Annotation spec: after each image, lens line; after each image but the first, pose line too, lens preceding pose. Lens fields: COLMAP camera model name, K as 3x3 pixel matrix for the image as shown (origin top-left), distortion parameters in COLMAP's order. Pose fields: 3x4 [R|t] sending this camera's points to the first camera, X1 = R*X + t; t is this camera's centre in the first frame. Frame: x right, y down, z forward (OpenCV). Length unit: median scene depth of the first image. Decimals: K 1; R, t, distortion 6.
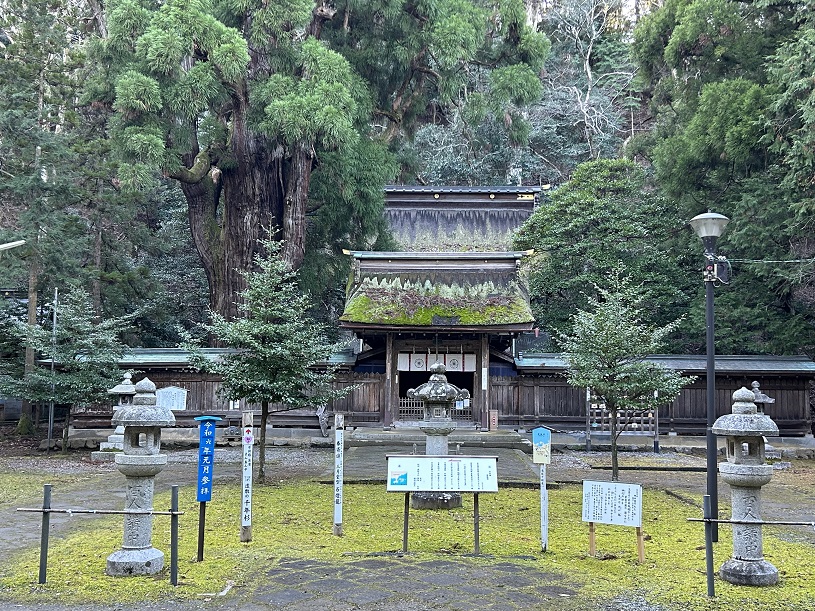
lens RADIAL K [[925.4, 0, 406.9], [0, 925.4, 304.3], [0, 0, 1]] dist [-0.003758, 0.000000]
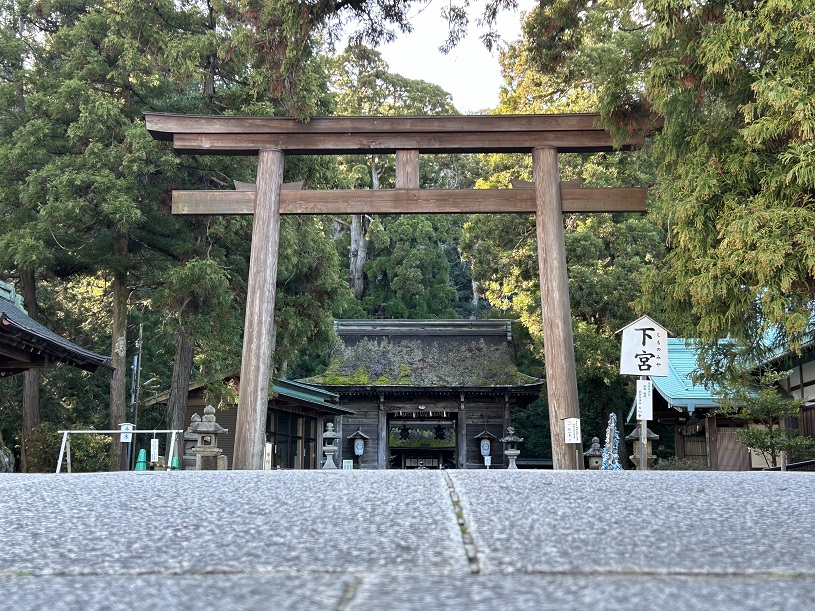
lens RADIAL K [[1015.7, 0, 406.2], [0, 1015.7, 302.8], [0, 0, 1]] dist [0.128149, 0.000000]
pose [[0.999852, -0.004412, 0.016651, -0.055775], [0.005992, 0.995358, -0.096056, -0.104957], [-0.016150, 0.096142, 0.995237, -1.849865]]
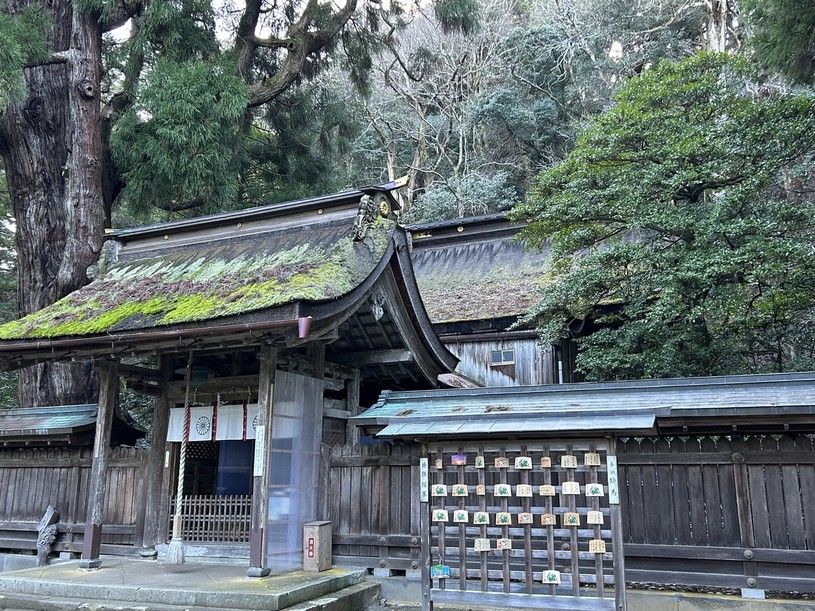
lens RADIAL K [[787.3, 0, 407.6], [0, 787.3, 307.1], [0, 0, 1]] dist [-0.000120, 0.000000]
pose [[0.923899, -0.094845, -0.370696, 0.288694], [0.043703, 0.988610, -0.144018, 0.068446], [0.380133, 0.116857, 0.917520, 0.657871]]
